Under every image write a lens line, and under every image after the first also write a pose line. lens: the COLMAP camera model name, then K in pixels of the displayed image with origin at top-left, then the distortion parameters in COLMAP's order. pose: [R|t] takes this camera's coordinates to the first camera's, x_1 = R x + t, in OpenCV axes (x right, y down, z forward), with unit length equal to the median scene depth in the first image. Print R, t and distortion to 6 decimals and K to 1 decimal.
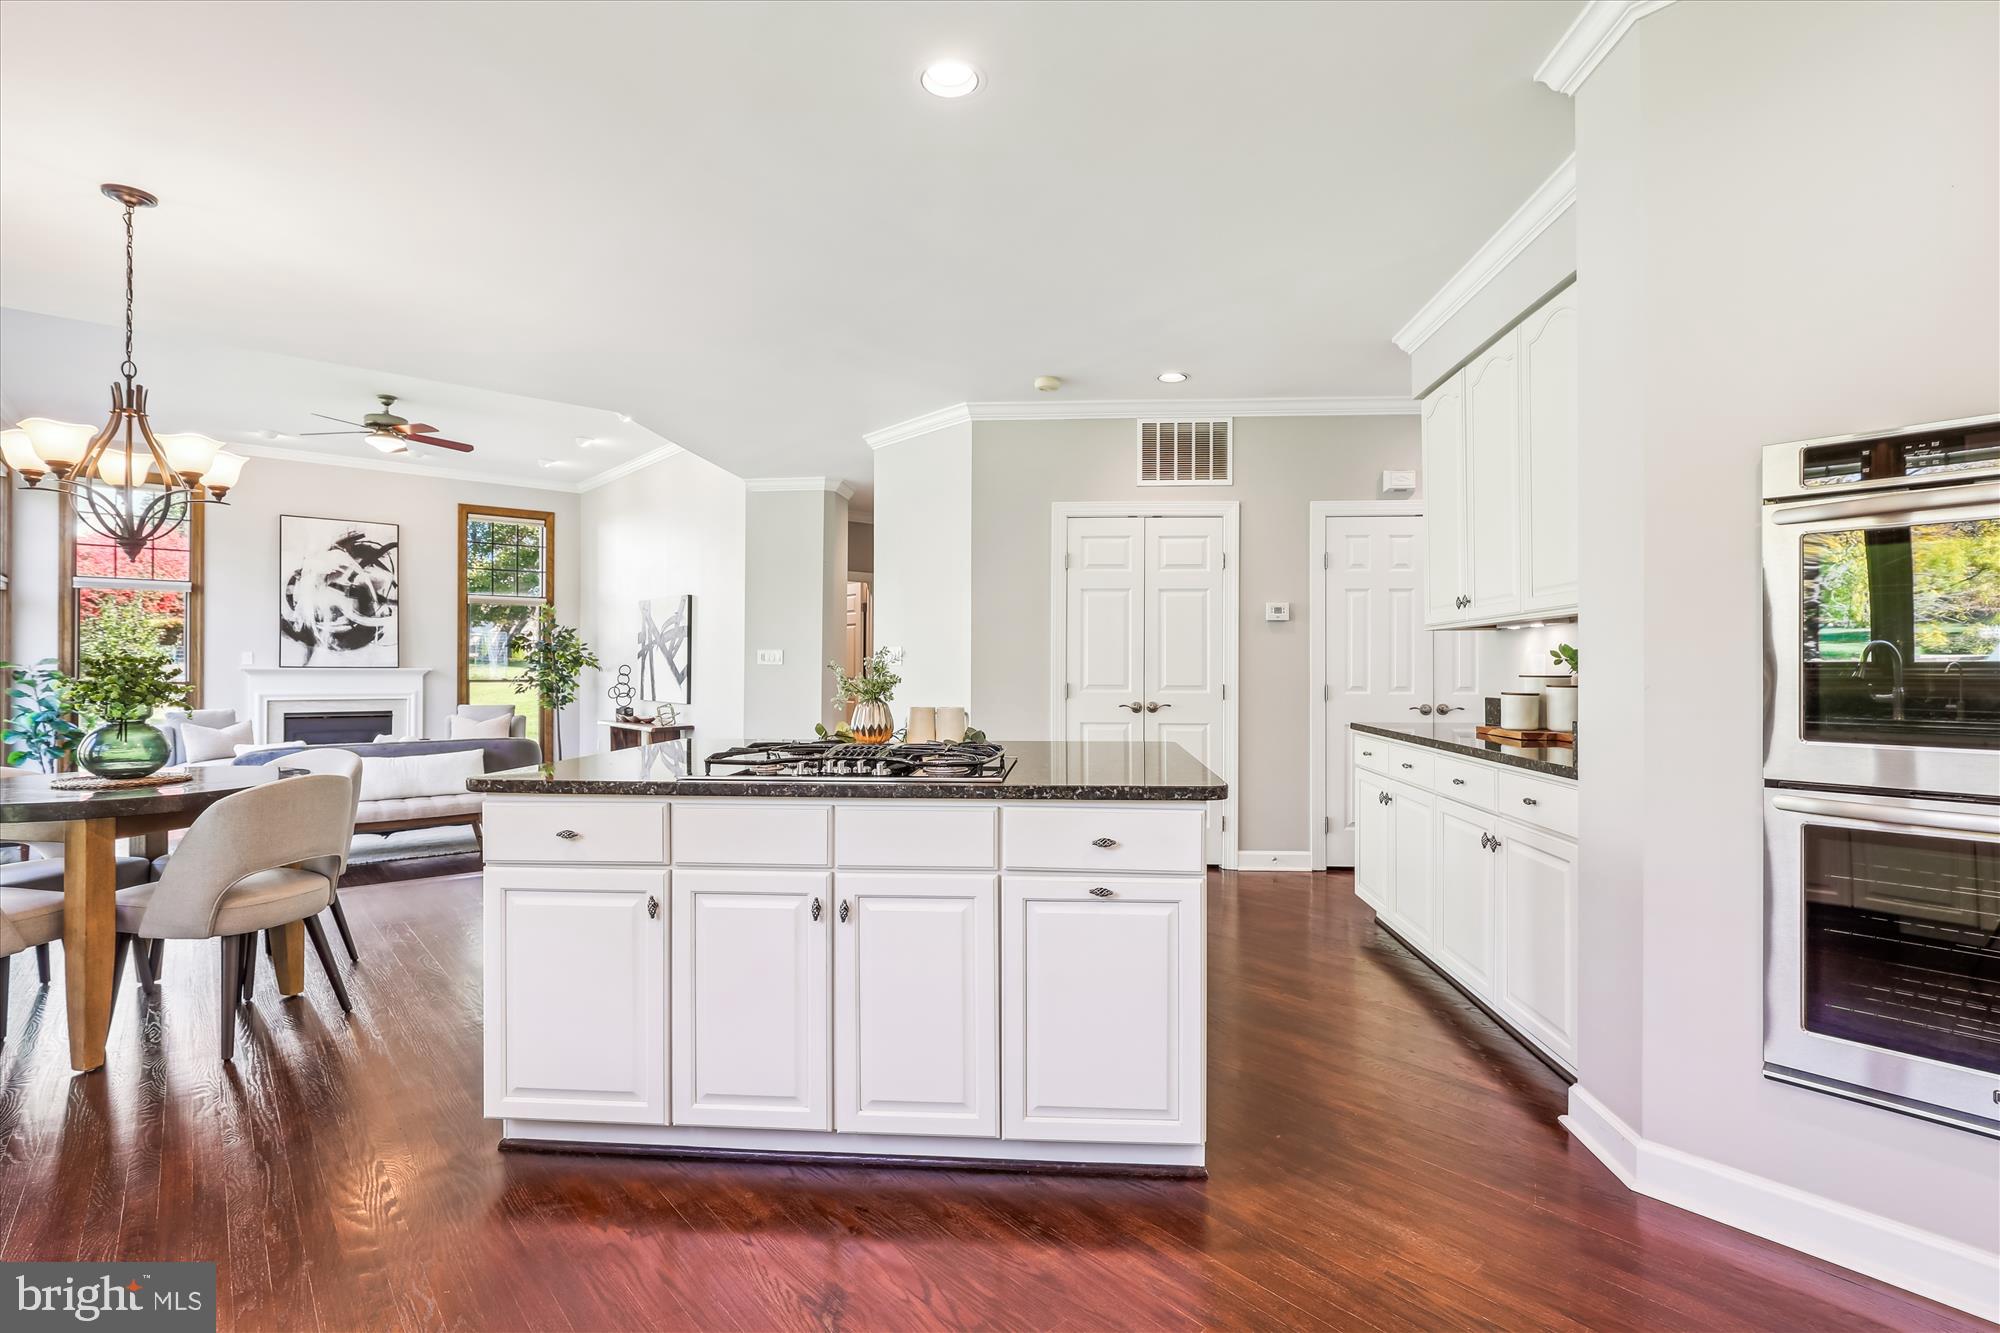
lens RADIAL K [[970.9, 0, 999.8], [0, 970.9, 666.6], [0, 0, 1]] dist [0.002675, 0.001598]
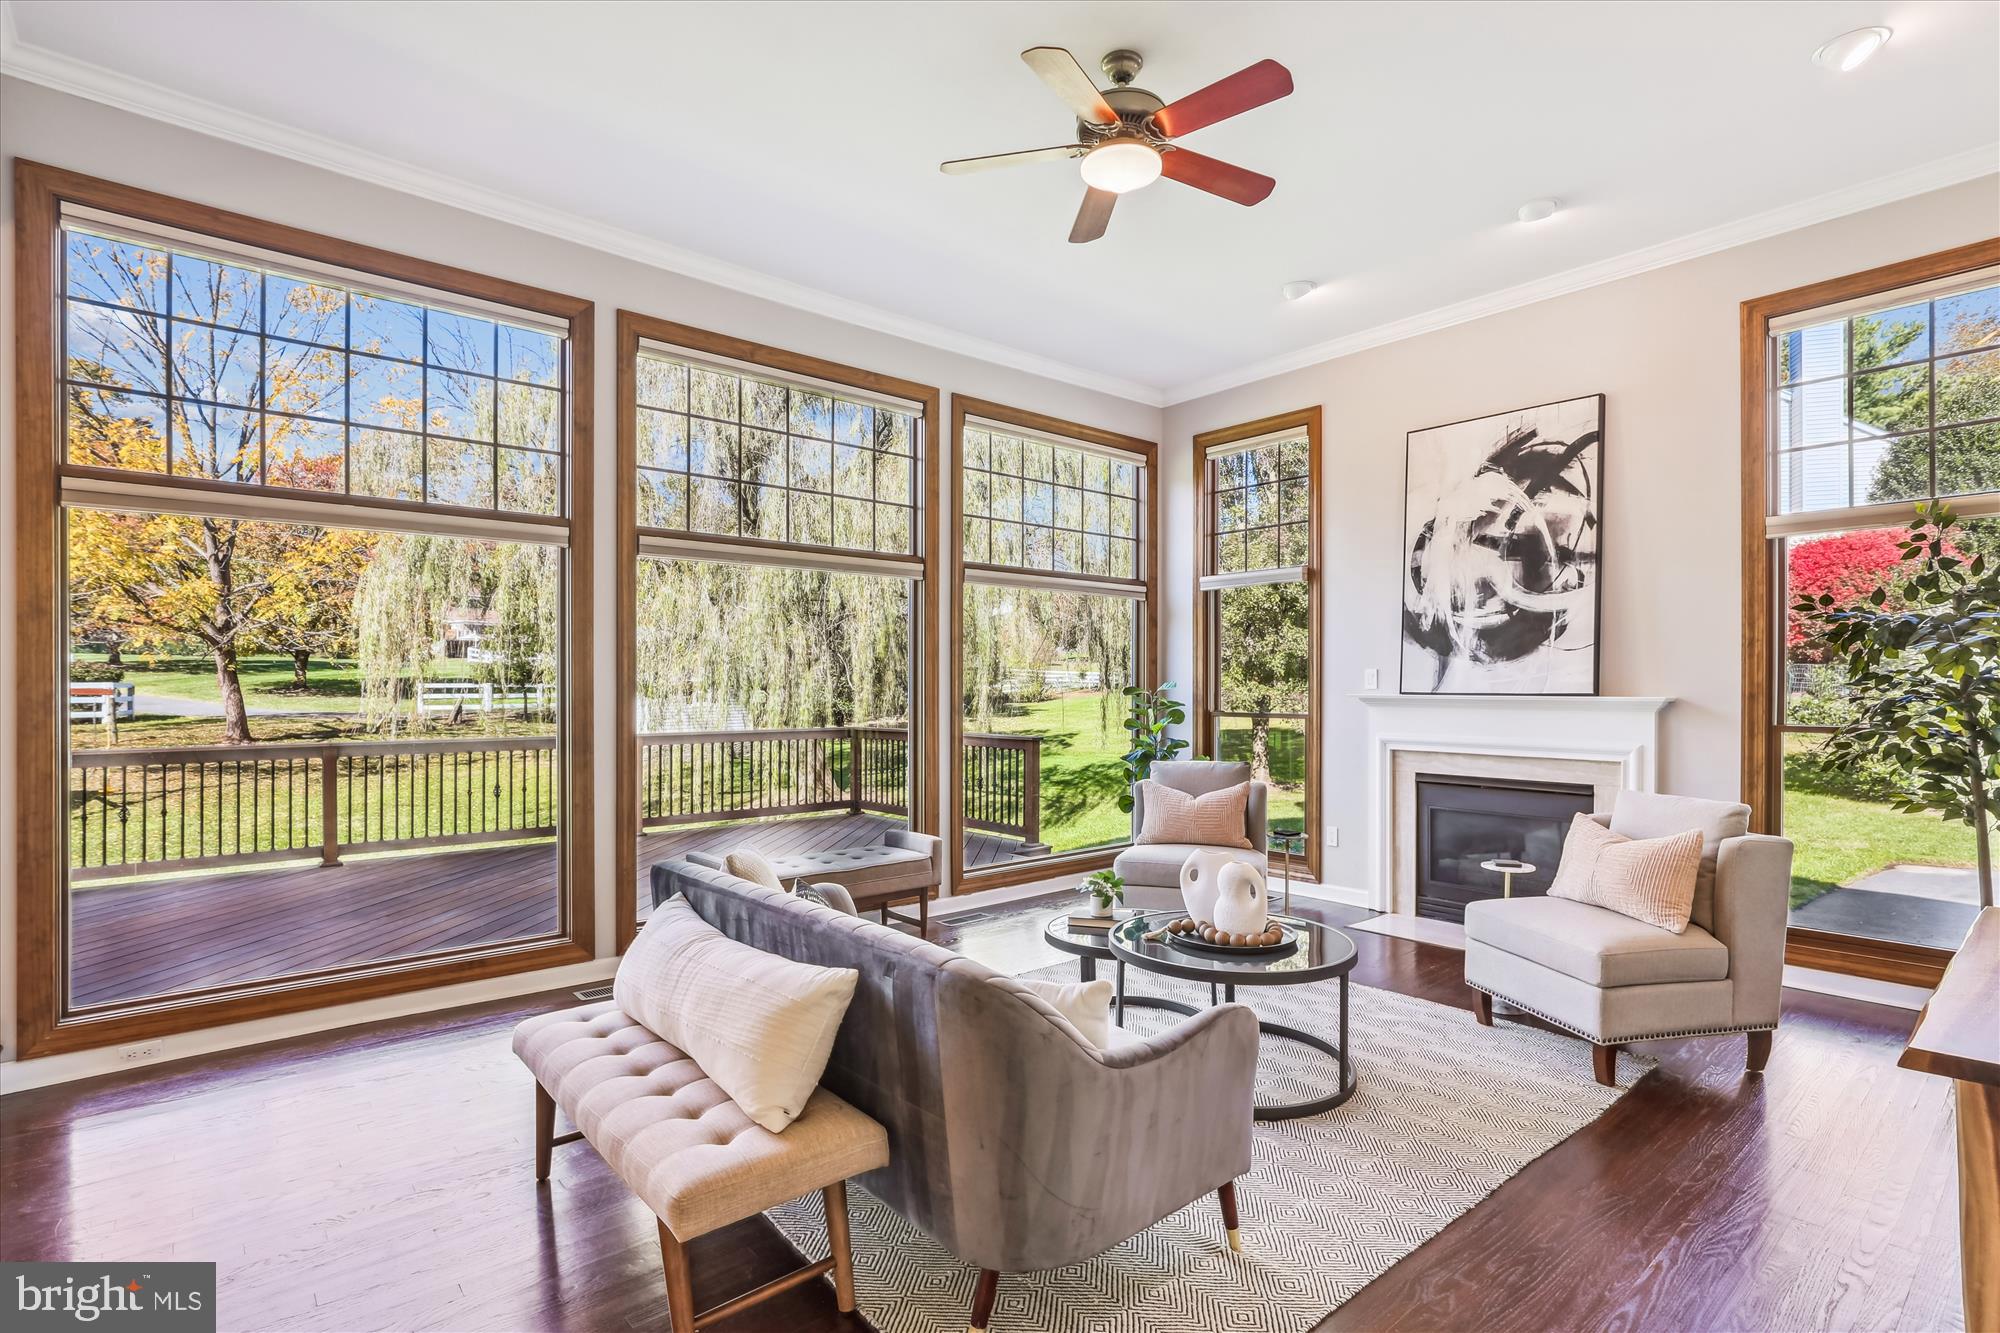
lens RADIAL K [[970.9, 0, 999.8], [0, 970.9, 666.6], [0, 0, 1]] dist [0.002675, 0.001598]
pose [[0.013109, -0.023928, -0.999628, -0.156960], [0.000409, 0.999714, -0.023925, -0.001656], [0.999914, -0.000095, 0.013115, 0.724436]]
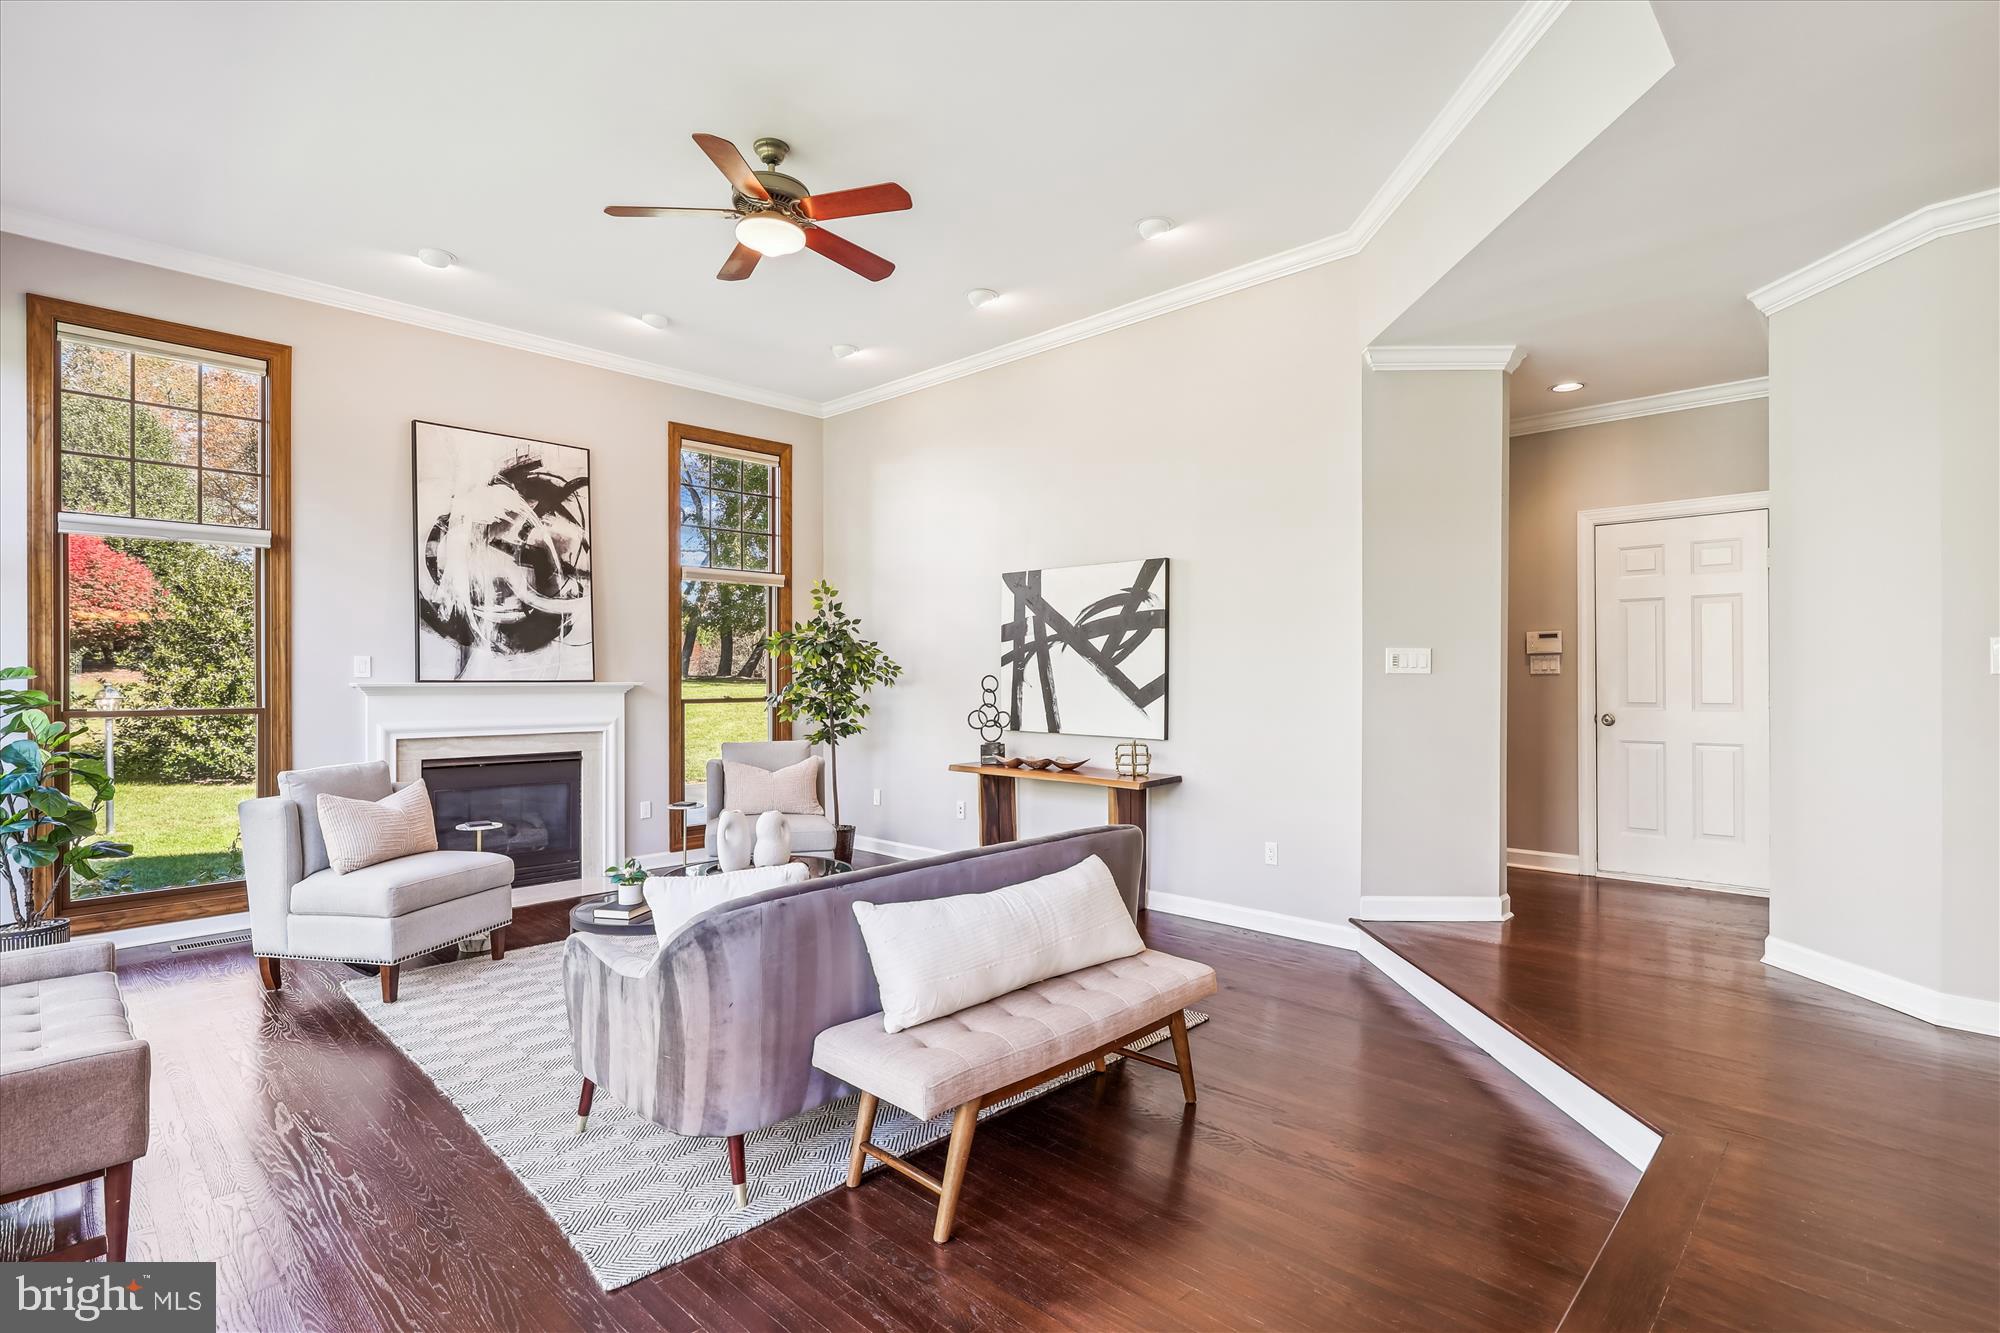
lens RADIAL K [[970.9, 0, 999.8], [0, 970.9, 666.6], [0, 0, 1]] dist [0.002675, 0.001598]
pose [[0.995675, -0.003779, 0.092823, -0.431209], [0.004595, 0.999953, -0.008581, -0.001669], [-0.092786, 0.008971, 0.995646, 0.375441]]
